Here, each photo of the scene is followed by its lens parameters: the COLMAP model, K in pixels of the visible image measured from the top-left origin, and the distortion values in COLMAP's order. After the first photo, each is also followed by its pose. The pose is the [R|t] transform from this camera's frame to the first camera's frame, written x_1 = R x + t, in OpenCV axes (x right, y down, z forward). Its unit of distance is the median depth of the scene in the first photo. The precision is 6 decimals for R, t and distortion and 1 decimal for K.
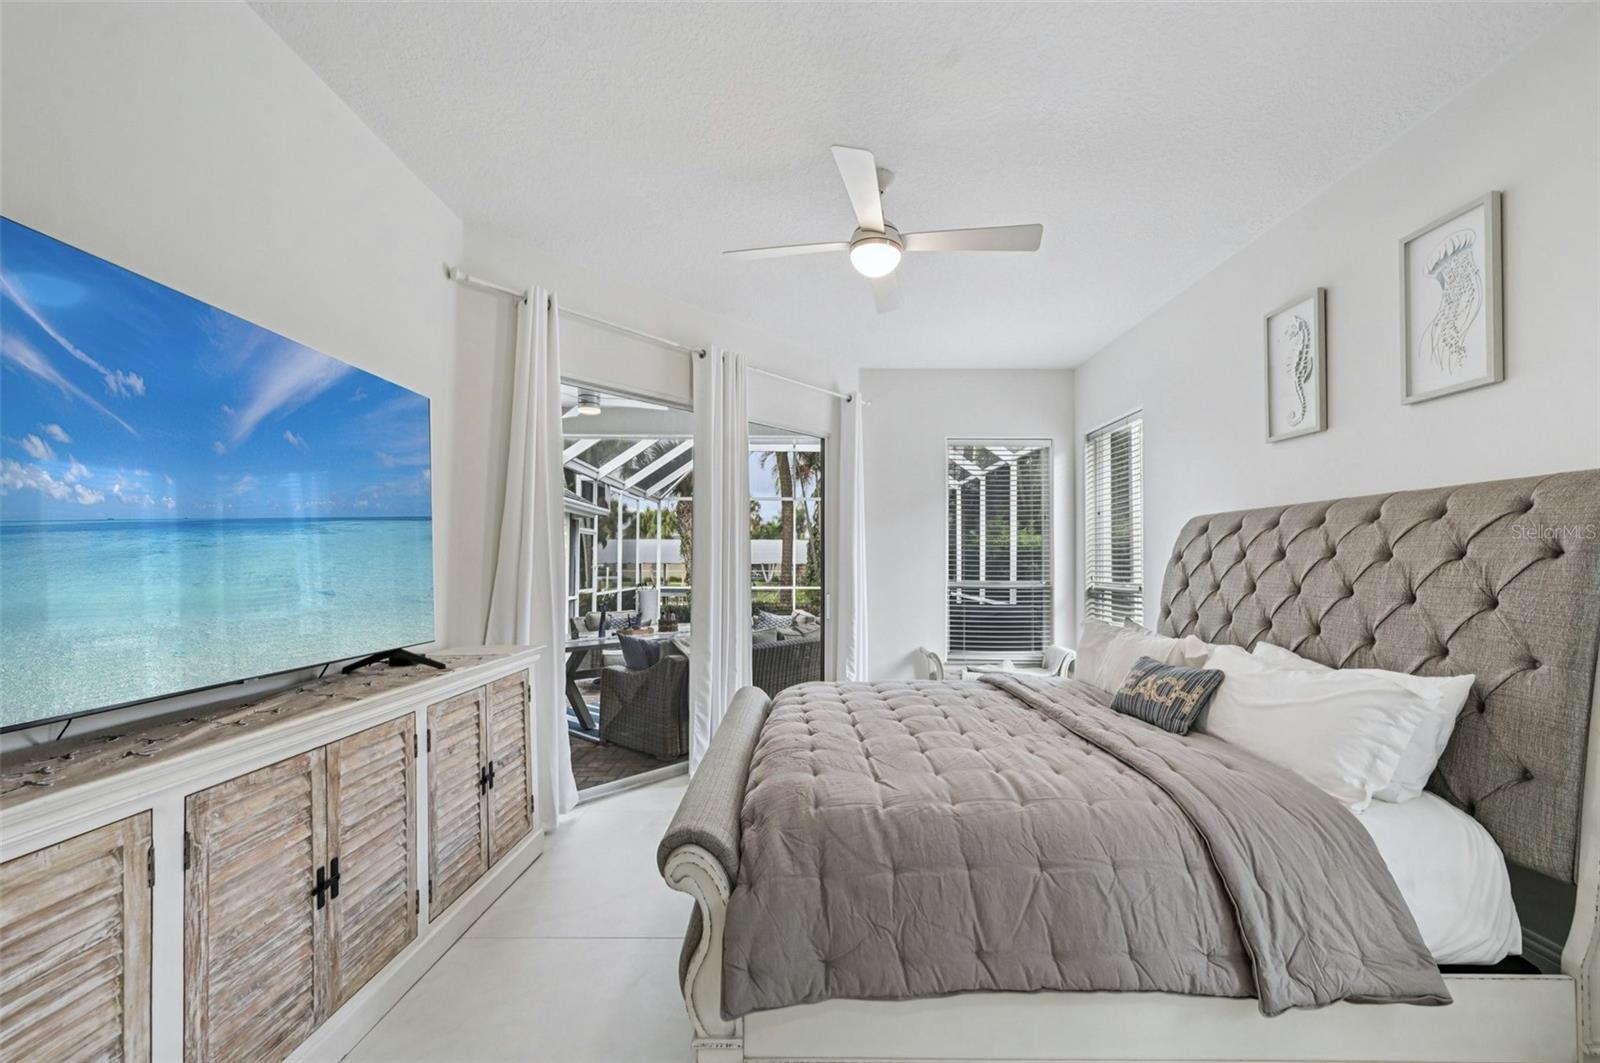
lens RADIAL K [[649.9, 0, 803.2], [0, 649.9, 547.1], [0, 0, 1]] dist [-0.000234, -0.000710]
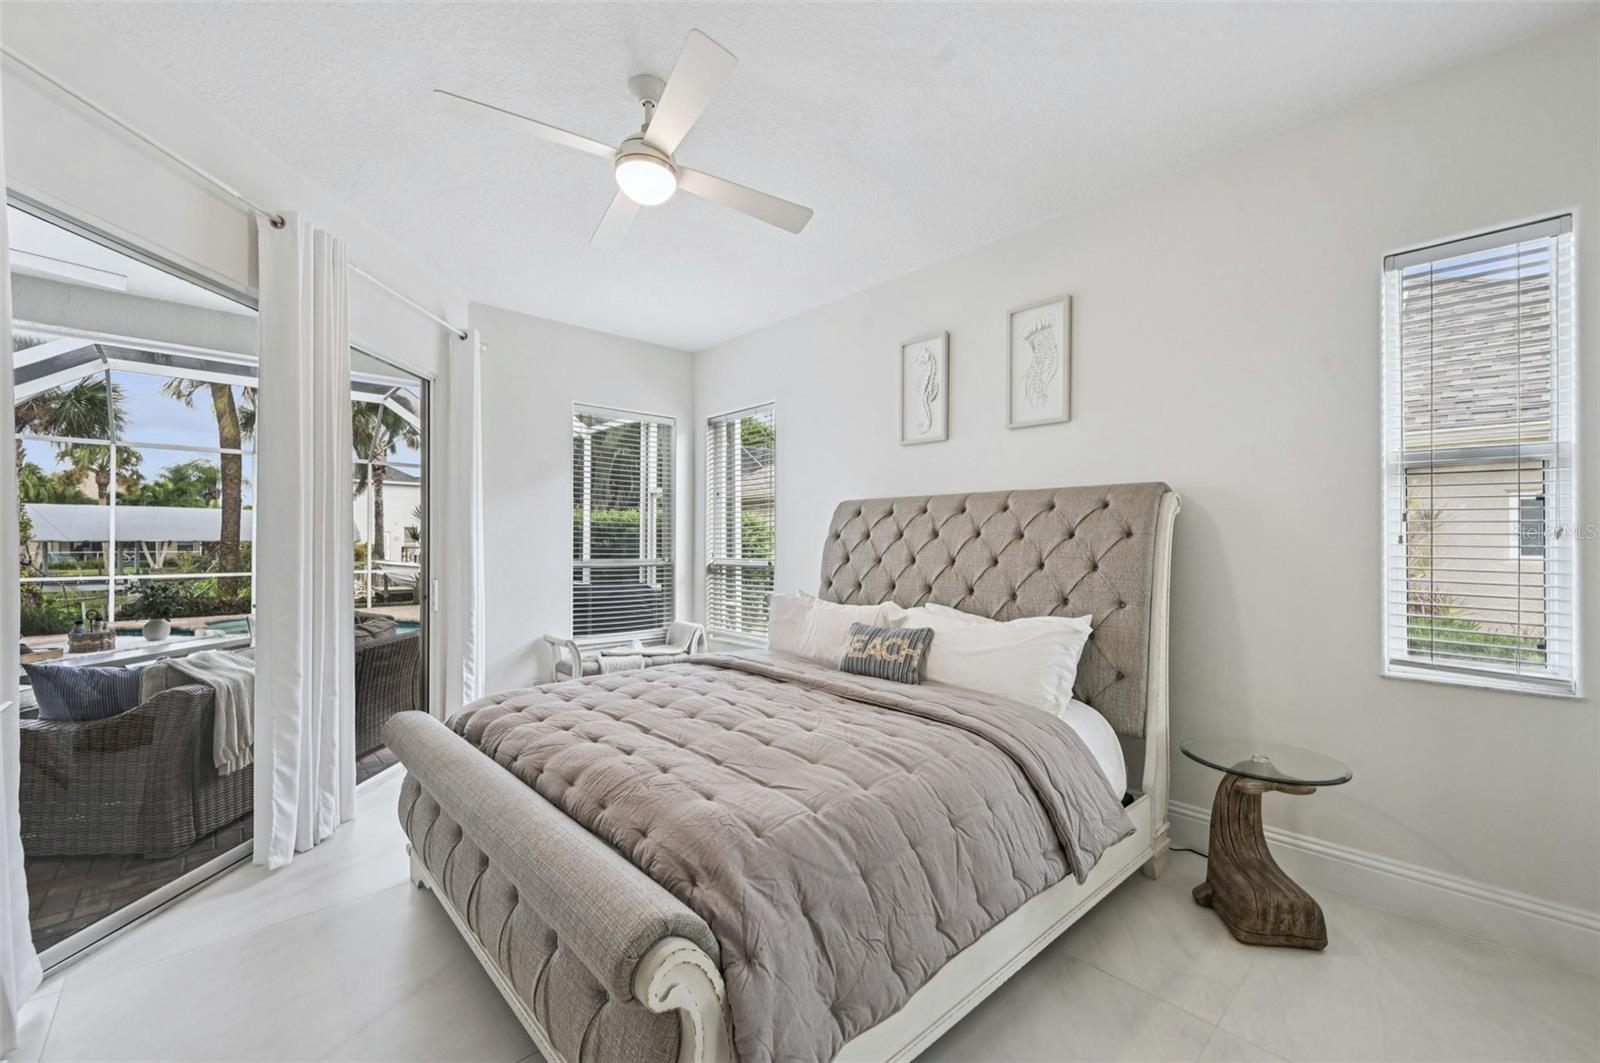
lens RADIAL K [[649.9, 0, 802.3], [0, 649.9, 540.1], [0, 0, 1]] dist [-0.000234, -0.000710]
pose [[0.734849, 0.001007, 0.678230, -0.356026], [-0.017199, 0.999705, 0.017150, 0.006419], [-0.678012, -0.024268, 0.734650, 0.257008]]
